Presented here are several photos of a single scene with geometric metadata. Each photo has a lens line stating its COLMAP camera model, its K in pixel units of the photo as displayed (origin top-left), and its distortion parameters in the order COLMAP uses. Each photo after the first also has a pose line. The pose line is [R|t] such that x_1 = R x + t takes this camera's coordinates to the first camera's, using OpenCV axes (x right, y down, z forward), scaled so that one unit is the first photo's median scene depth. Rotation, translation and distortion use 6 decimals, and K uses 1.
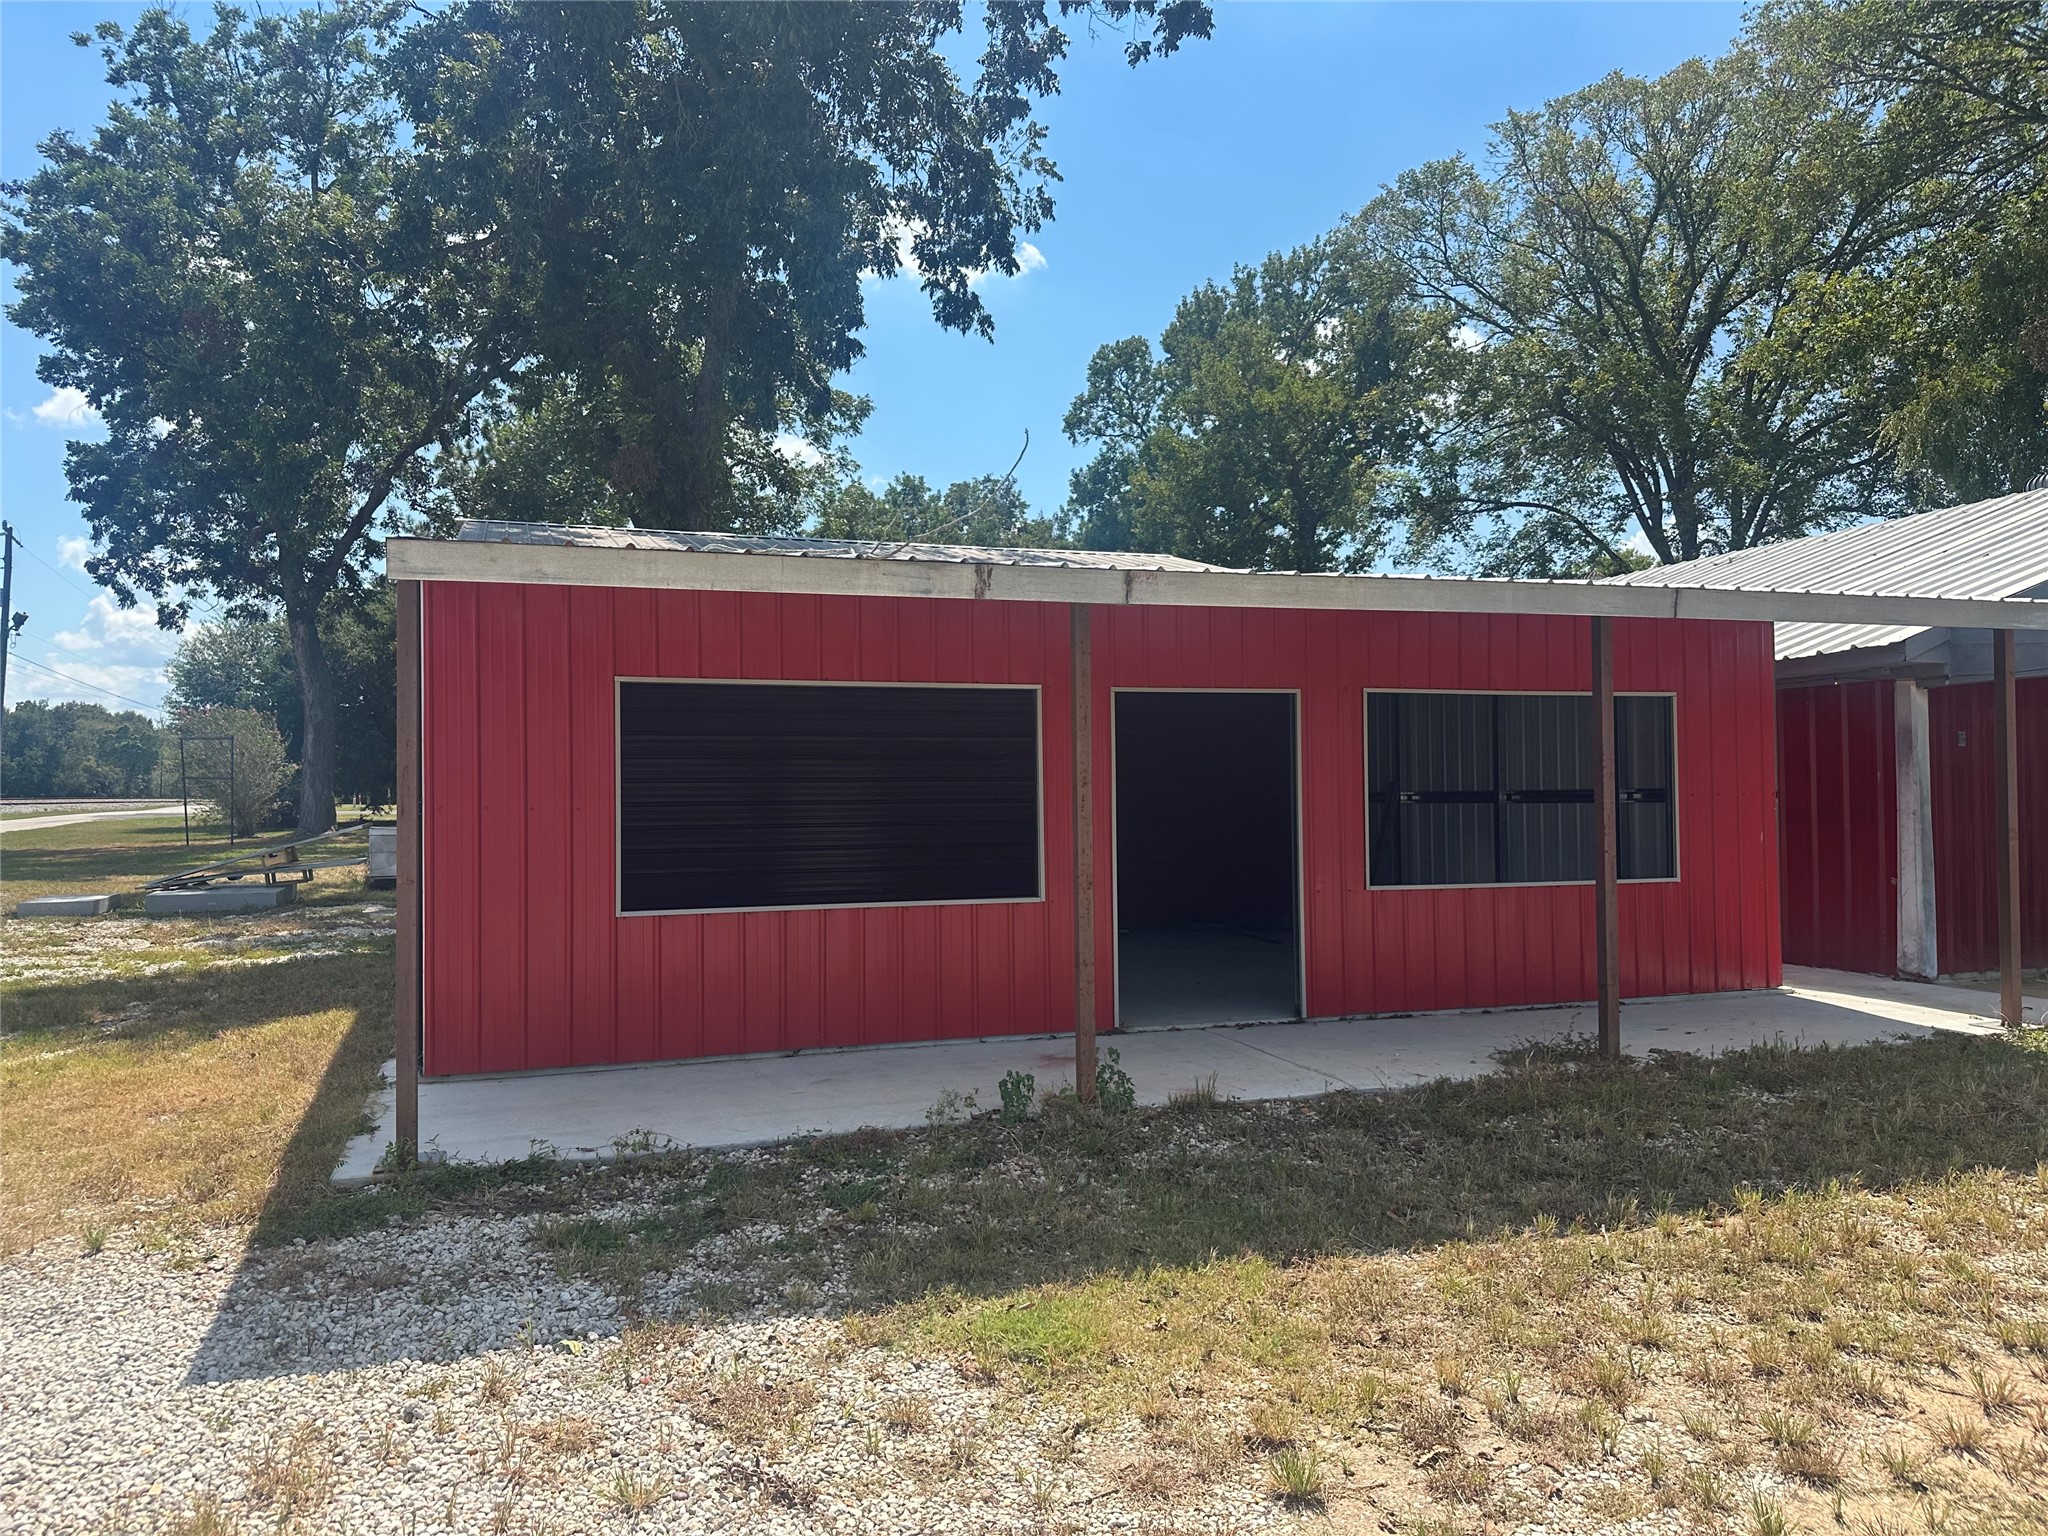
lens RADIAL K [[1423.7, 0, 993.7], [0, 1423.7, 789.5], [0, 0, 1]] dist [0.061179, -0.079143]
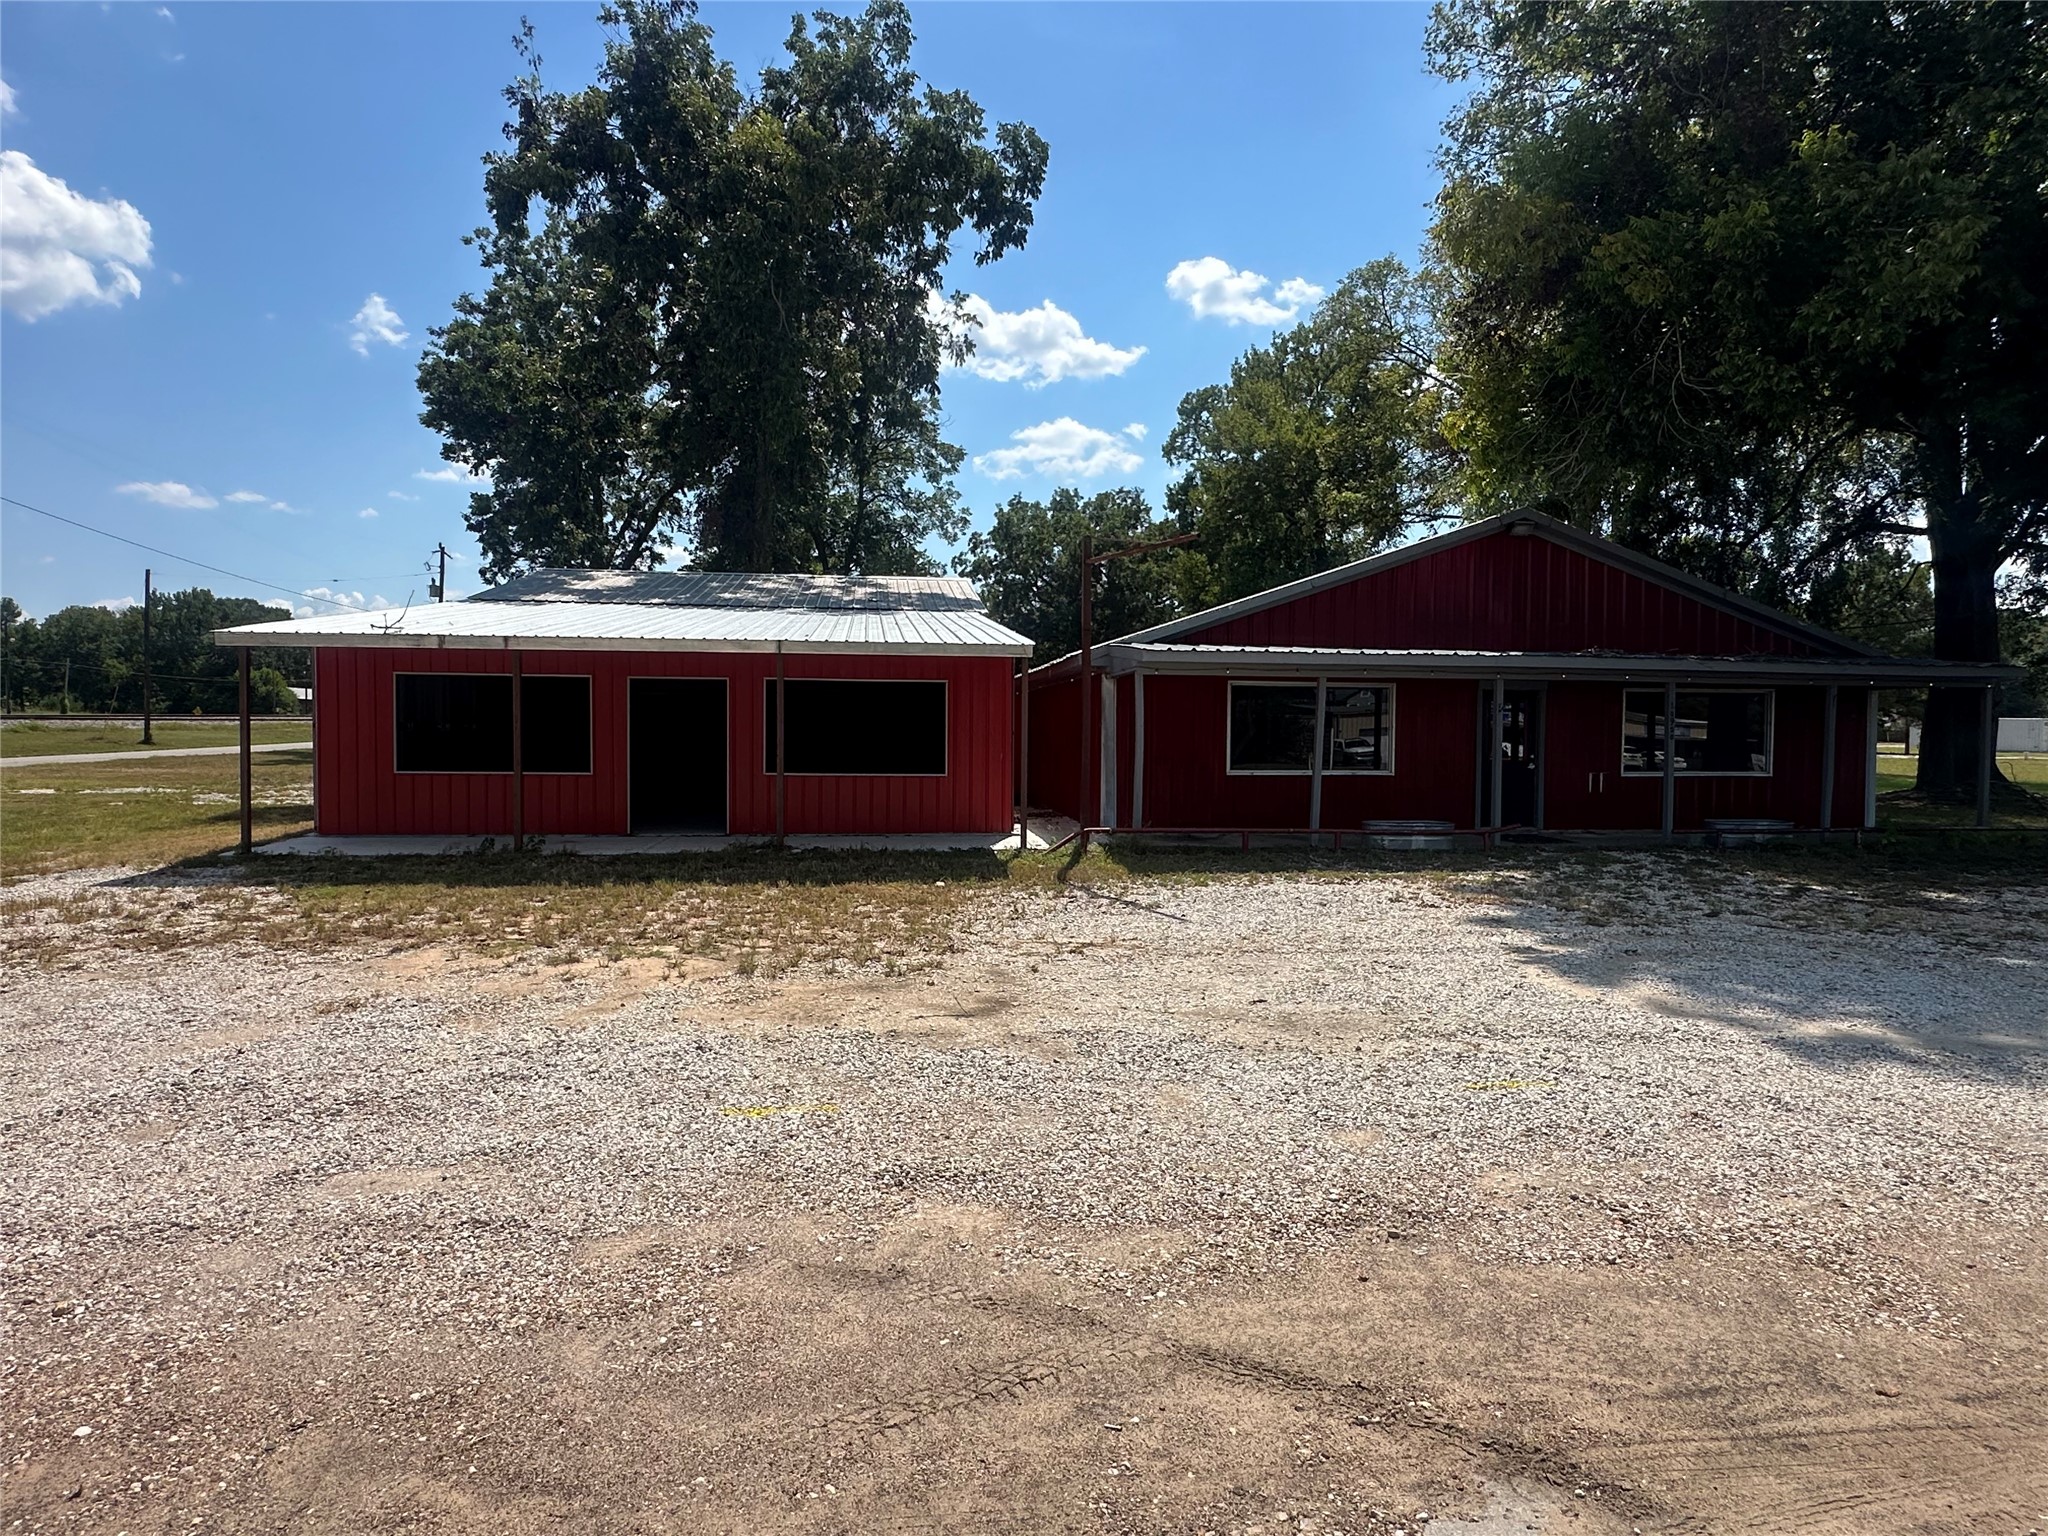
lens RADIAL K [[1113.7, 0, 1024.0], [0, 1113.7, 768.0], [0, 0, 1]] dist [-0.005546, -0.000548]
pose [[0.982216, 0.026430, -0.185884, 0.182043], [-0.018146, 0.998771, 0.046127, -0.004178], [0.186874, -0.041934, 0.981488, -0.101136]]
